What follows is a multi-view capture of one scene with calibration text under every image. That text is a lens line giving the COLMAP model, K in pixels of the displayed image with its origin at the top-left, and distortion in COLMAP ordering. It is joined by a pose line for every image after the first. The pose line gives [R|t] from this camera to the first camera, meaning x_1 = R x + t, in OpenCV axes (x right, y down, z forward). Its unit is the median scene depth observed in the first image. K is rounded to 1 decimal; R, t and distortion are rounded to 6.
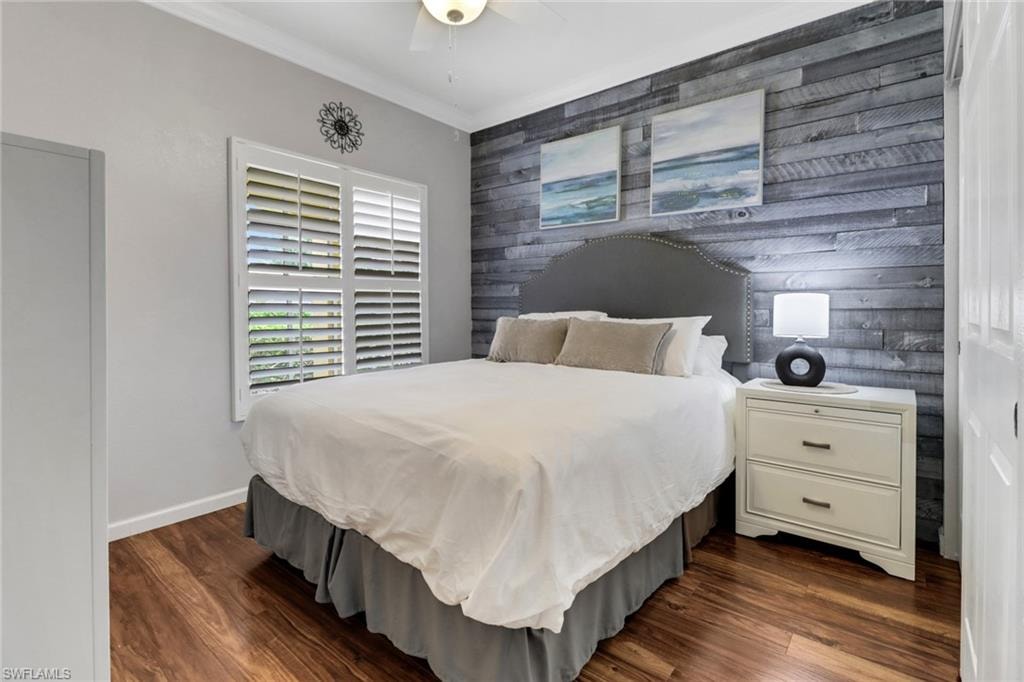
lens RADIAL K [[480.2, 0, 508.6], [0, 480.2, 329.6], [0, 0, 1]] dist [0.012794, -0.011329]
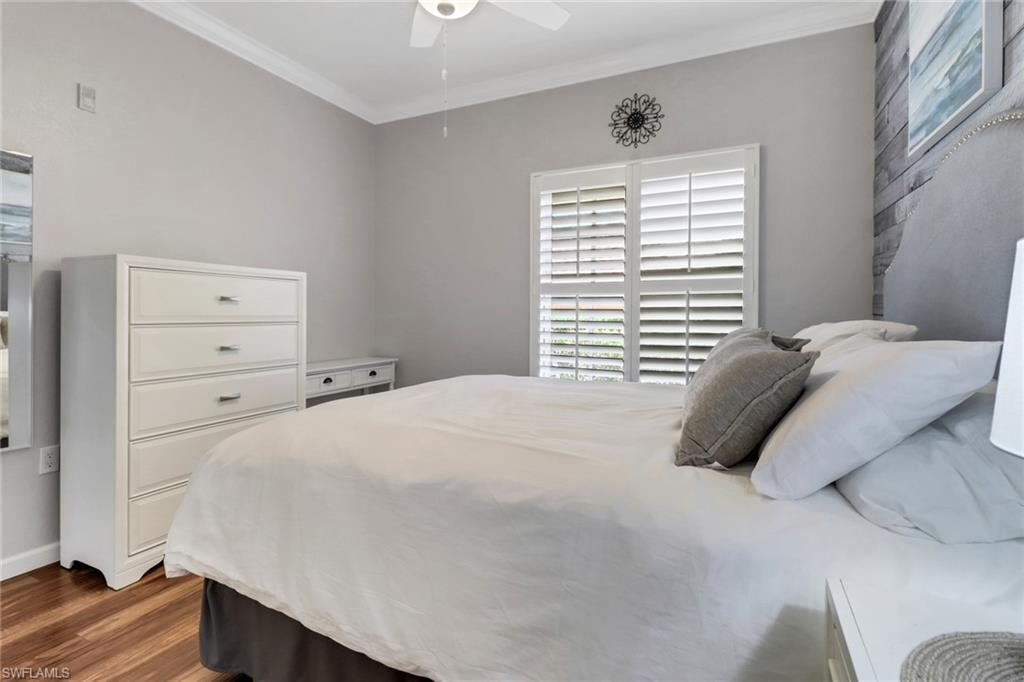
lens RADIAL K [[480.2, 0, 508.6], [0, 480.2, 329.6], [0, 0, 1]] dist [0.012794, -0.011329]
pose [[0.237817, 0.042914, -0.970362, 0.514377], [-0.041460, 0.998562, 0.034000, -0.033411], [0.970425, 0.032145, 0.239254, 0.538849]]
